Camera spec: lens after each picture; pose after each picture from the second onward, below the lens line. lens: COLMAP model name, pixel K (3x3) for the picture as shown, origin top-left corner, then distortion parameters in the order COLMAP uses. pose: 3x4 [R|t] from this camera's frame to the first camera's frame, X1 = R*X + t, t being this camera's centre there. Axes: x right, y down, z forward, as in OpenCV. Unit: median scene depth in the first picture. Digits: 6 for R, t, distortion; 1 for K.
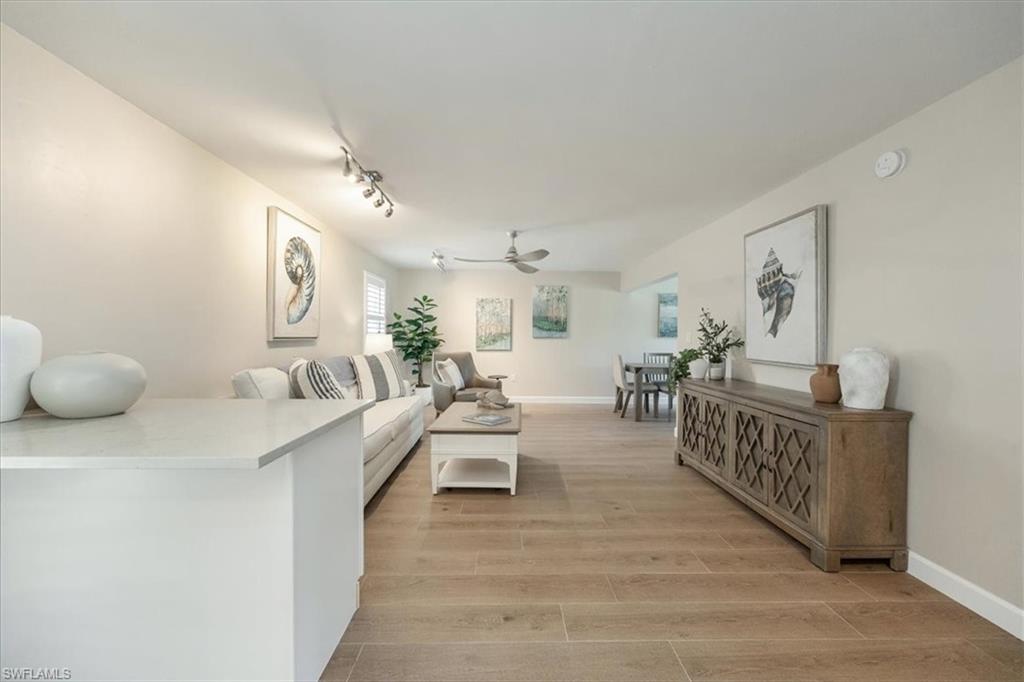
lens RADIAL K [[409.3, 0, 507.6], [0, 409.3, 338.2], [0, 0, 1]] dist [-0.002982, 0.000086]
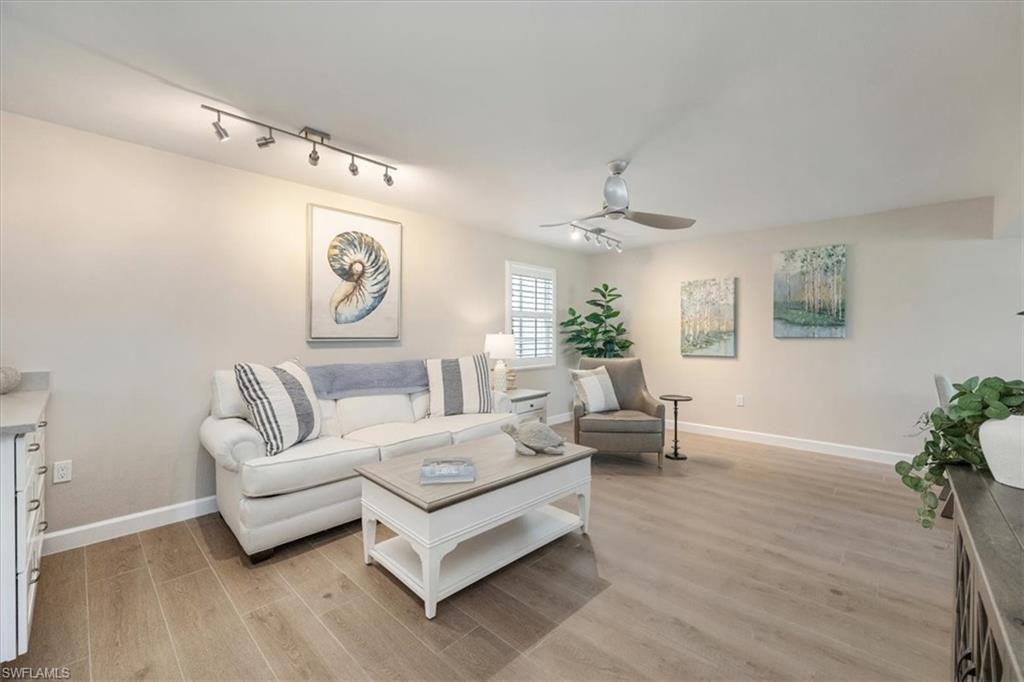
lens RADIAL K [[418.8, 0, 510.9], [0, 418.8, 336.3], [0, 0, 1]] dist [-0.001407, -0.000111]
pose [[0.717281, -0.002192, -0.696781, 0.427991], [-0.000688, 0.999992, -0.003855, -0.001500], [0.696784, 0.003245, 0.717274, 0.569819]]
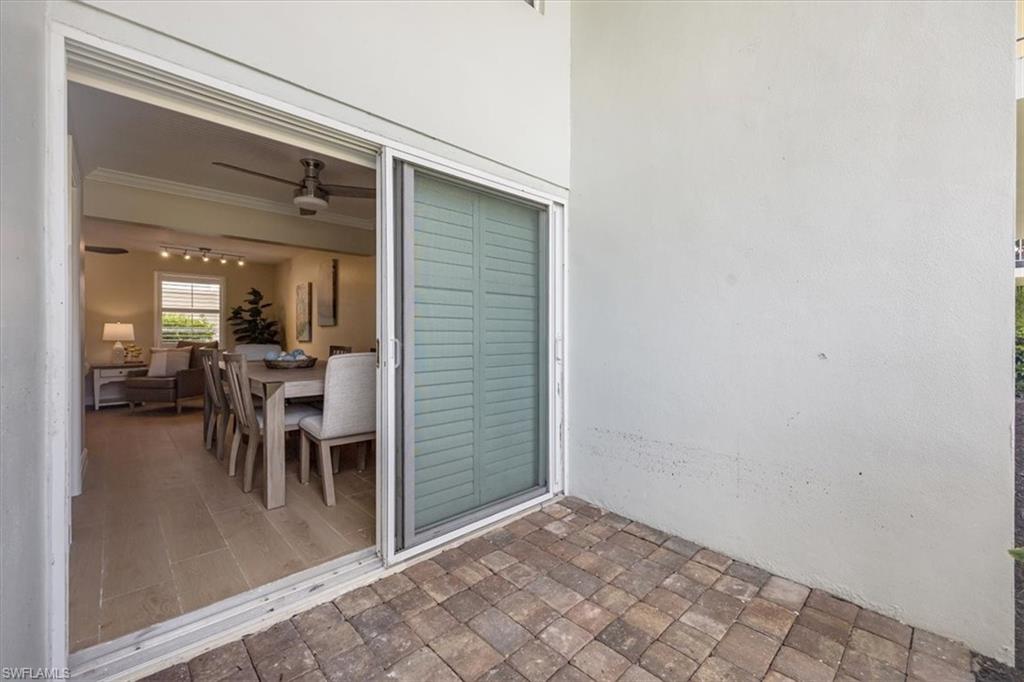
lens RADIAL K [[410.7, 0, 516.3], [0, 410.7, 338.5], [0, 0, 1]] dist [-0.001944, -0.000329]
pose [[0.702549, 0.002170, -0.711632, 1.920687], [-0.003839, 0.999992, -0.000741, 0.044384], [0.711625, 0.003252, 0.702552, 1.406567]]
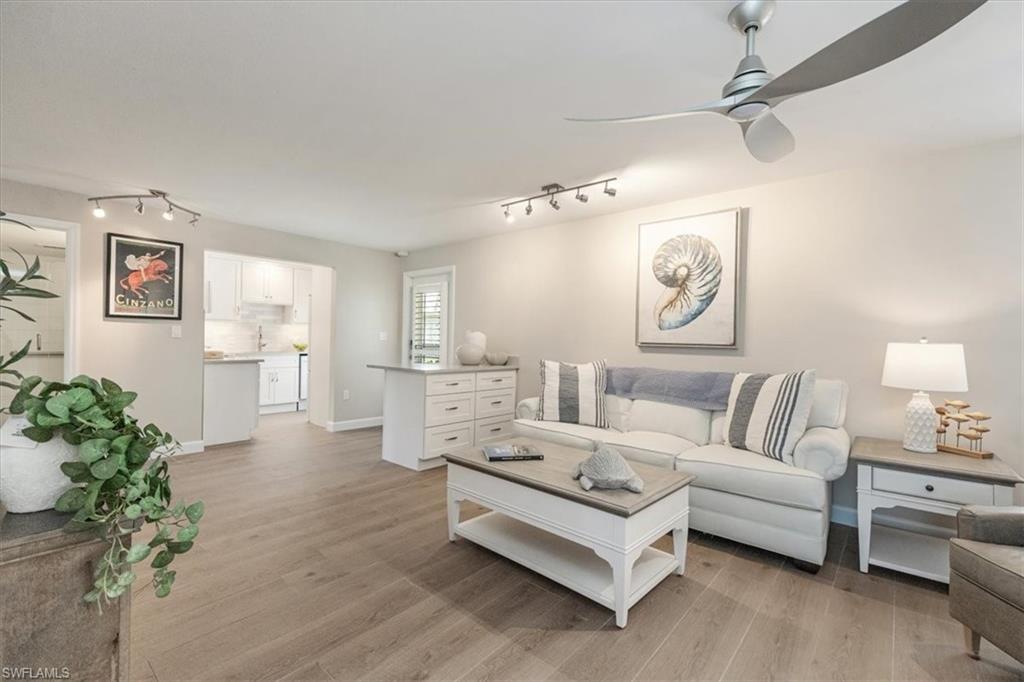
lens RADIAL K [[438.9, 0, 507.3], [0, 438.9, 338.2], [0, 0, 1]] dist [0.012177, 0.000003]
pose [[-0.661049, -0.021769, -0.750027, 0.500128], [-0.028700, 0.999581, -0.003717, 0.000571], [0.749794, 0.019068, -0.661397, 1.398096]]
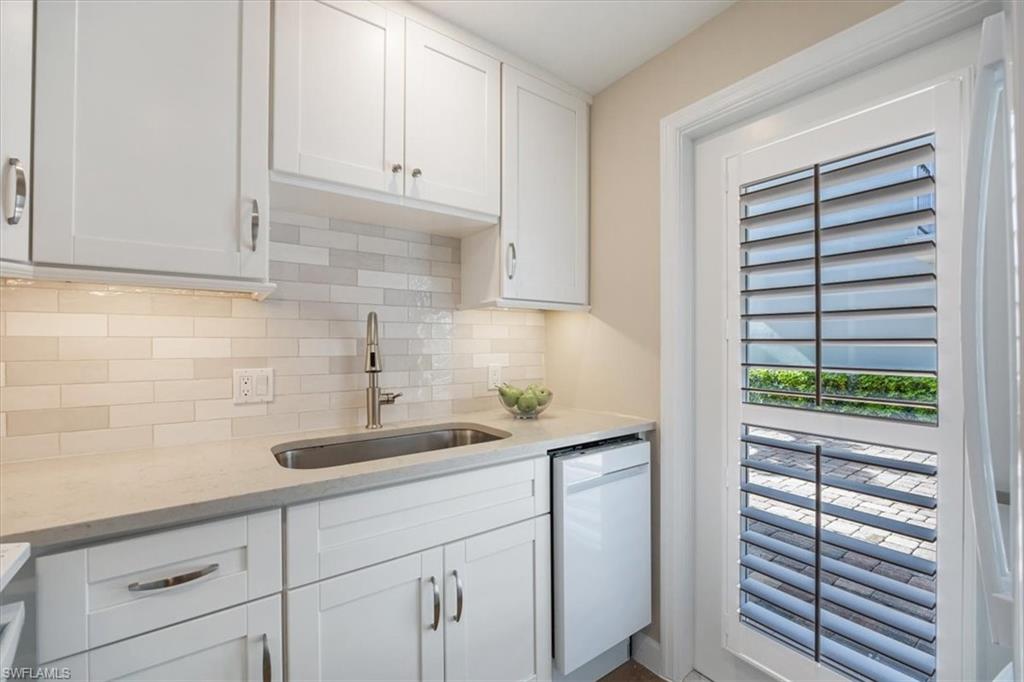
lens RADIAL K [[423.4, 0, 508.5], [0, 423.4, 338.2], [0, 0, 1]] dist [-0.000679, -0.000128]
pose [[-0.824848, -0.013094, -0.565202, -0.134566], [-0.011111, 0.999914, -0.006951, -0.005529], [0.565245, 0.000547, -0.824923, -0.353324]]
